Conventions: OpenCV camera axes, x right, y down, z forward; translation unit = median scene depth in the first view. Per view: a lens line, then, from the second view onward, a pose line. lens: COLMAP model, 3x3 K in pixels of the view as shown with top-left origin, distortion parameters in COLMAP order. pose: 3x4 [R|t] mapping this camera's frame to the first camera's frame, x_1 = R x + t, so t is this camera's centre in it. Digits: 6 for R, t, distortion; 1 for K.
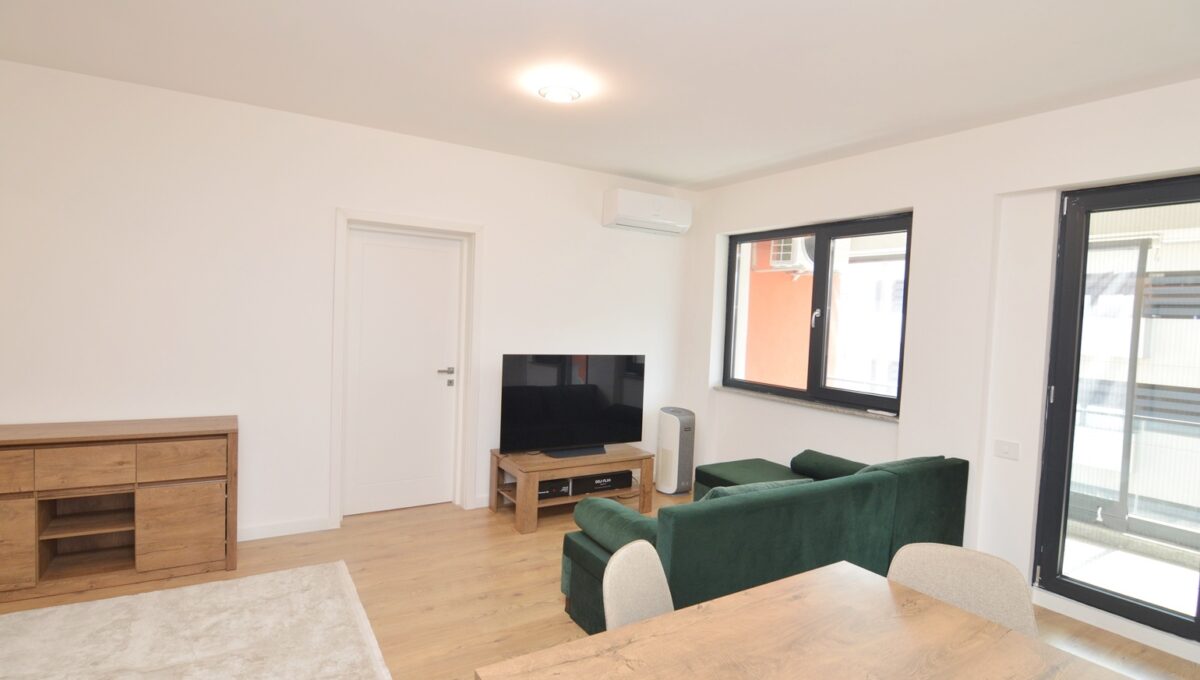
lens RADIAL K [[588.5, 0, 595.1], [0, 588.5, 341.9], [0, 0, 1]] dist [-0.003406, -0.012833]
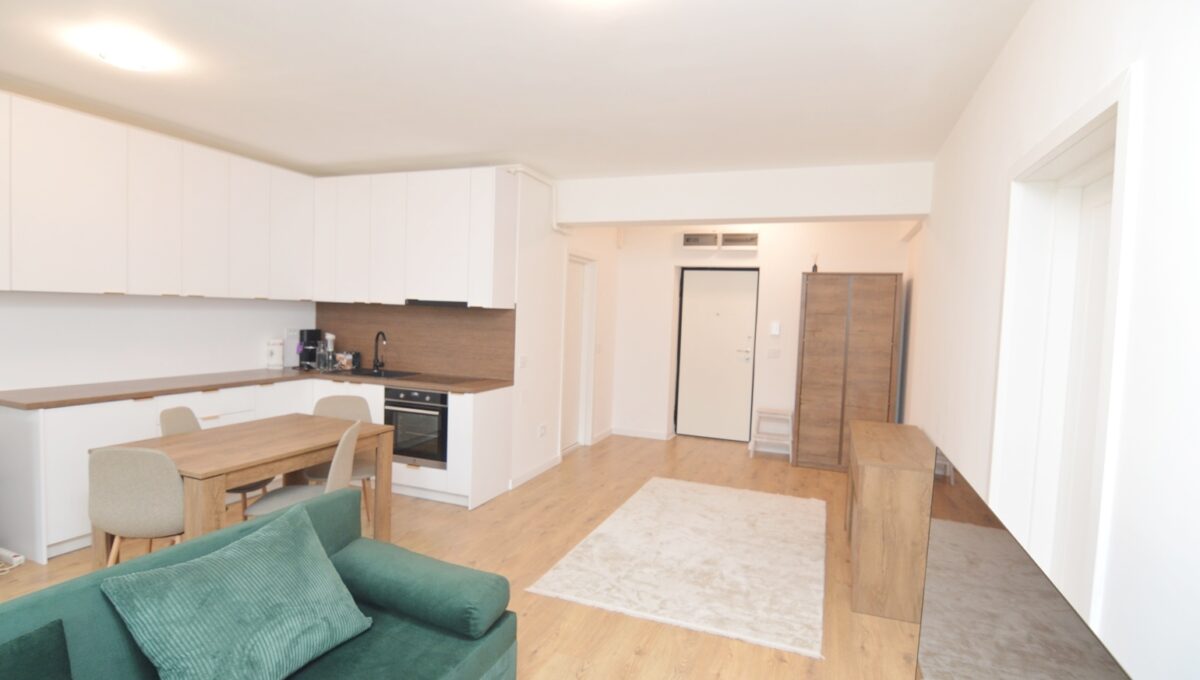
lens RADIAL K [[588.5, 0, 595.1], [0, 588.5, 341.9], [0, 0, 1]] dist [-0.003406, -0.012833]
pose [[-0.802712, -0.040574, -0.594985, 0.243938], [-0.095343, 0.993581, 0.060875, -0.046771], [0.588696, 0.105593, -0.801428, 1.234436]]
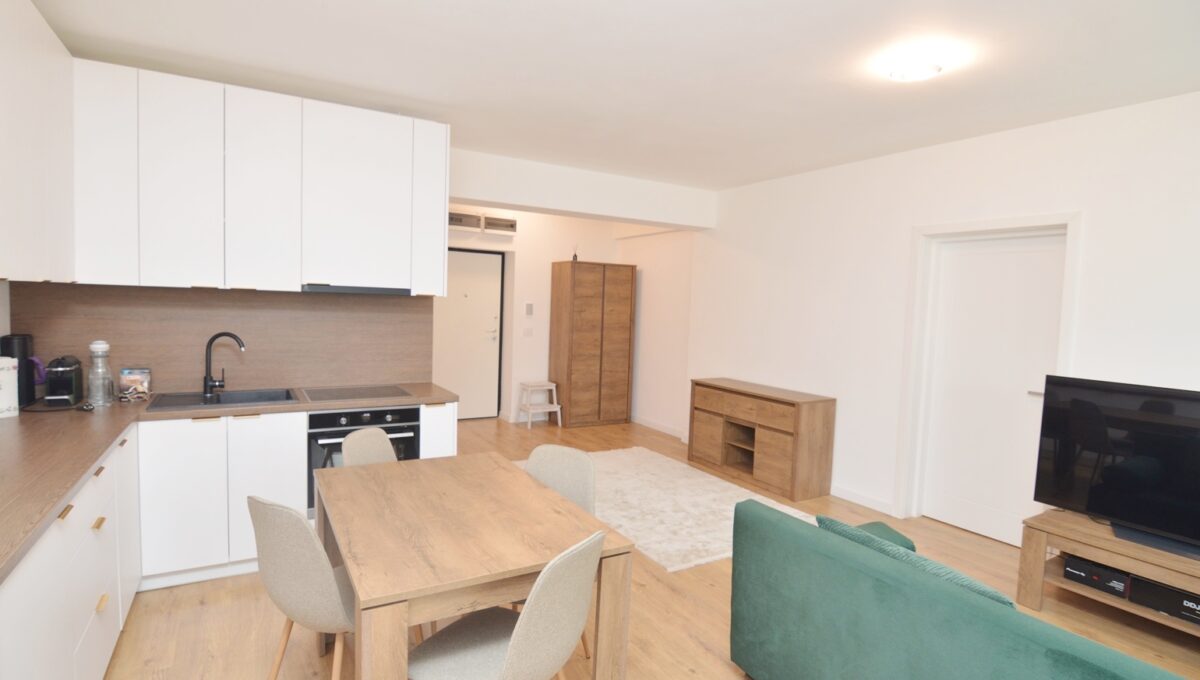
lens RADIAL K [[588.5, 0, 595.1], [0, 588.5, 341.9], [0, 0, 1]] dist [-0.003406, -0.012833]
pose [[-0.024166, 0.024856, -0.999399, 0.676469], [-0.079545, 0.996473, 0.026706, 0.004932], [0.996538, 0.080143, -0.022103, 0.442820]]
